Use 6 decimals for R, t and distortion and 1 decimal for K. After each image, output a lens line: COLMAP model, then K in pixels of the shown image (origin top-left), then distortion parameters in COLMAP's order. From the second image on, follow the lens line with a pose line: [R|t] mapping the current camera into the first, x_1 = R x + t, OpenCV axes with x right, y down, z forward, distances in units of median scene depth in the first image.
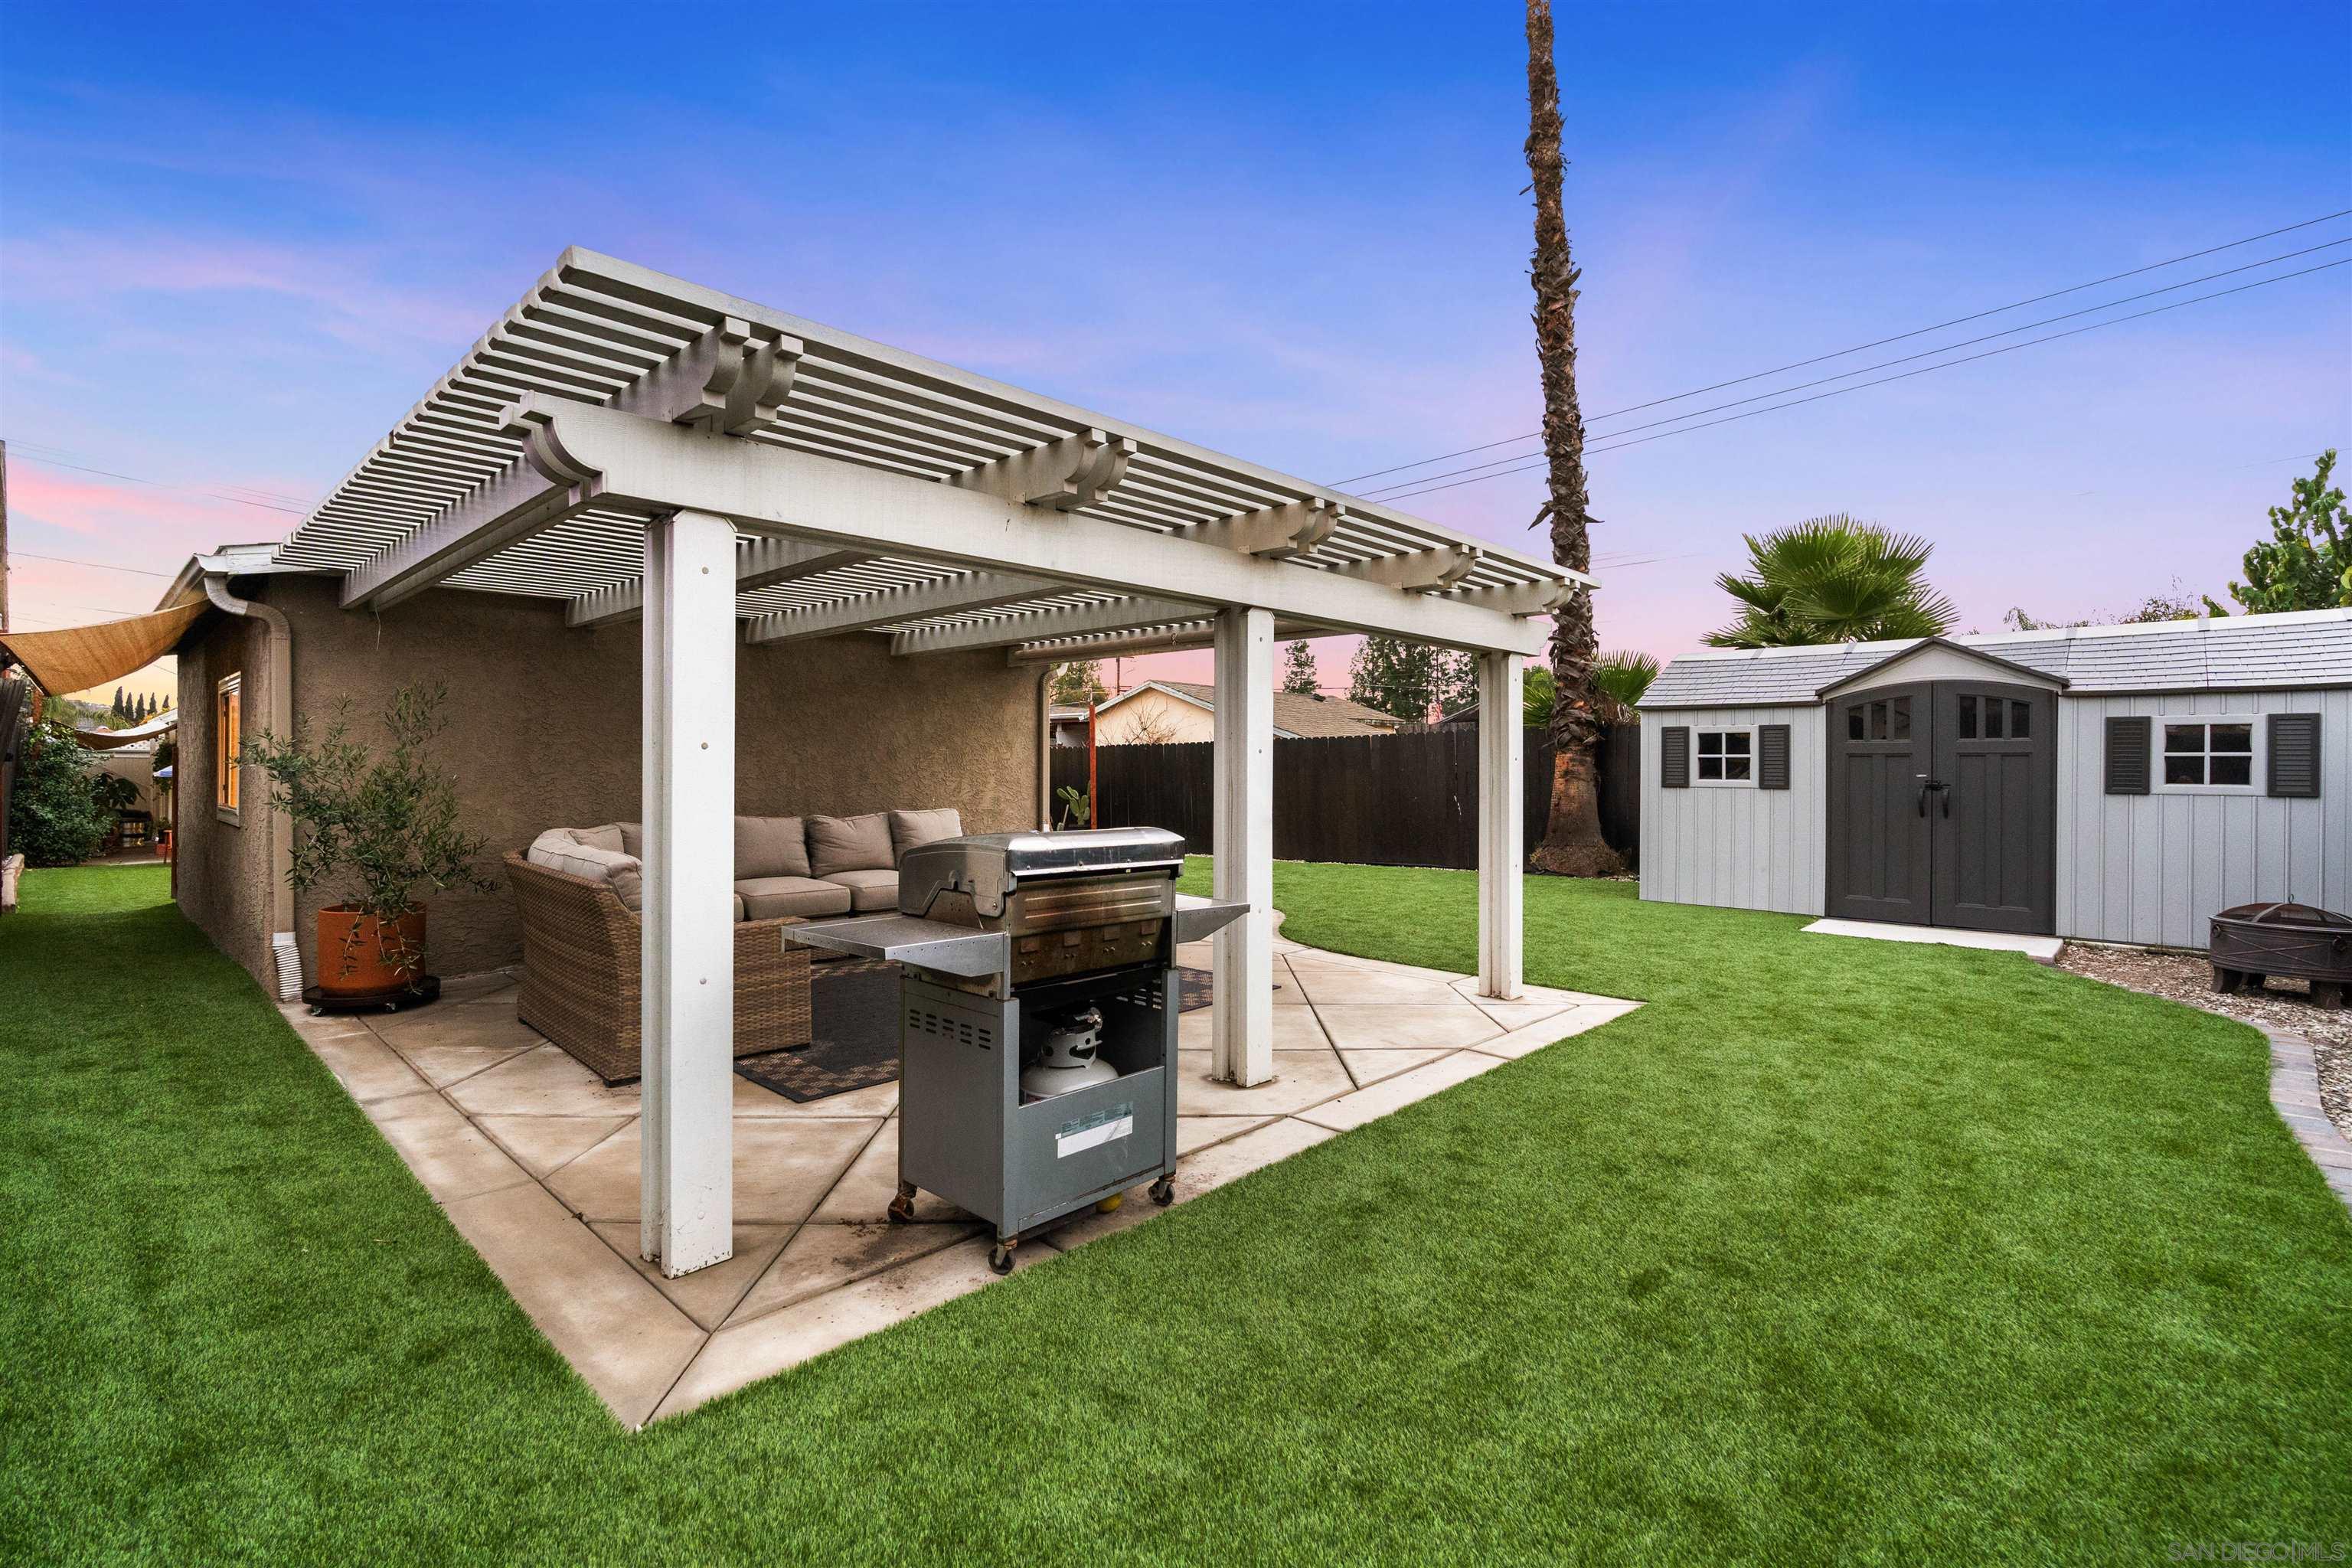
lens RADIAL K [[1061.4, 0, 1172.7], [0, 1061.4, 777.3], [0, 0, 1]] dist [-0.000405, -0.000120]
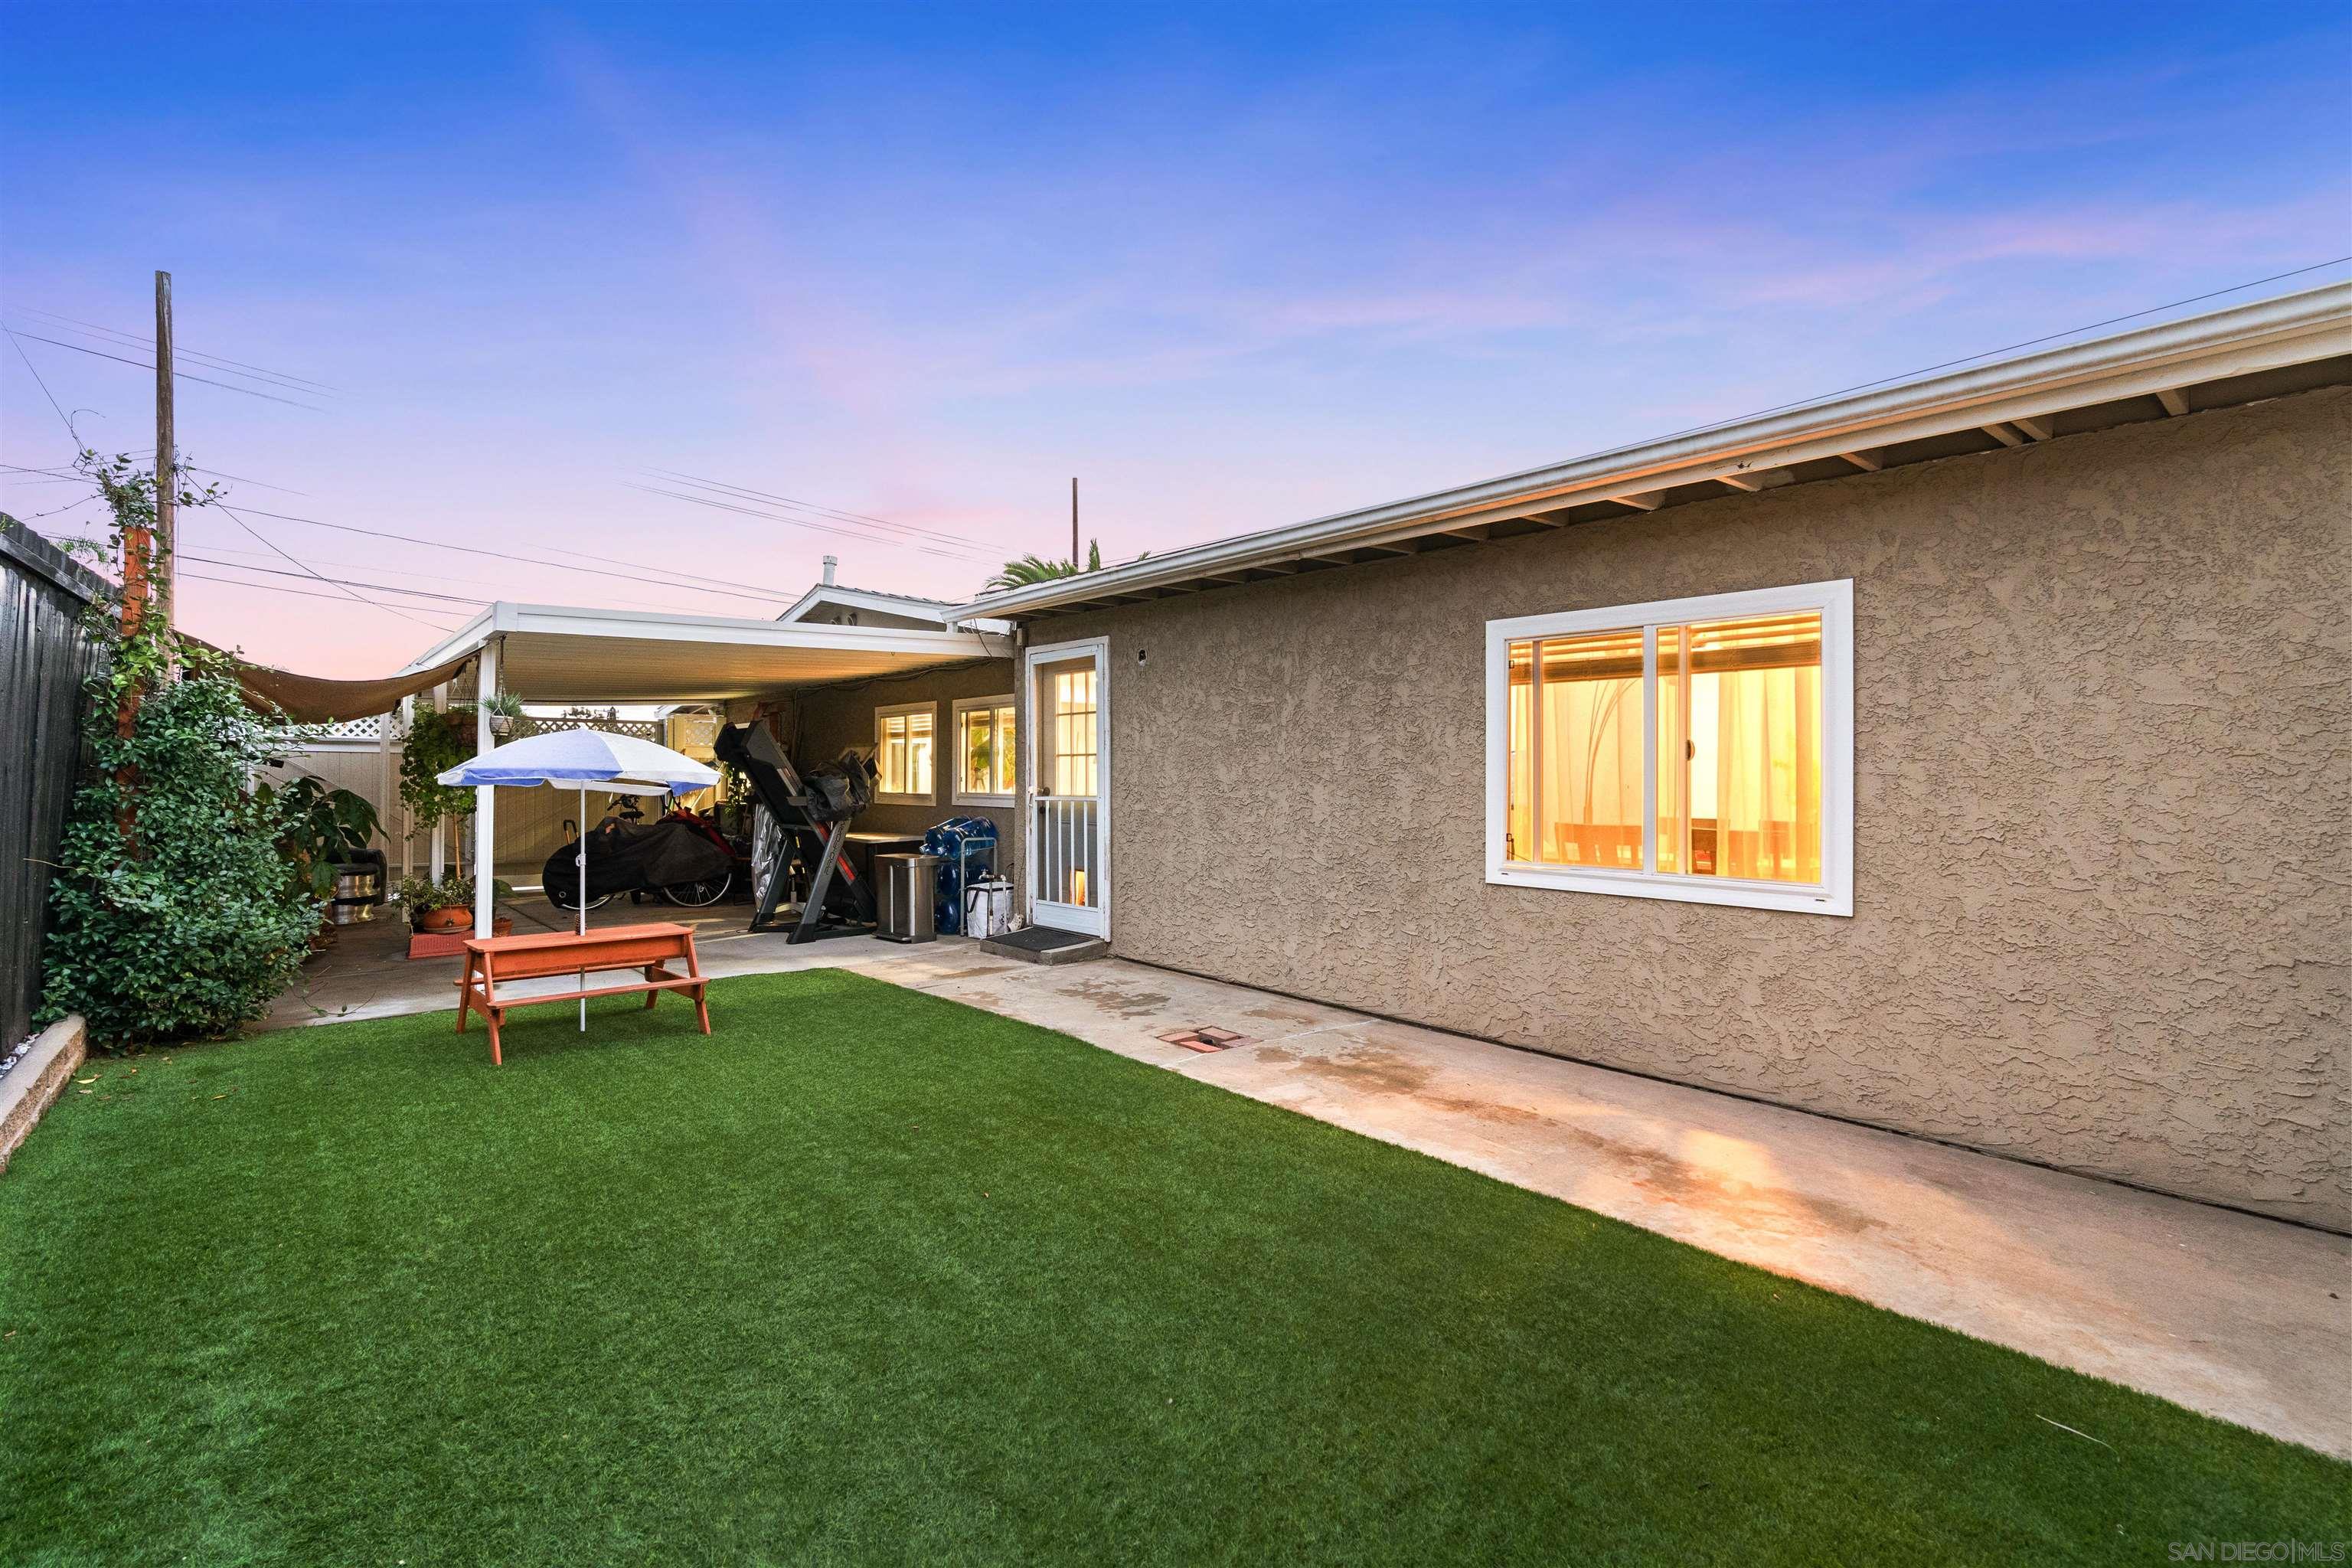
lens RADIAL K [[1061.4, 0, 1179.5], [0, 1061.4, 779.5], [0, 0, 1]] dist [-0.000405, -0.000120]
pose [[0.995332, -0.001622, -0.096497, -0.694428], [0.000708, 0.999955, -0.009512, 0.001464], [0.096508, 0.009399, 0.995288, 0.686760]]
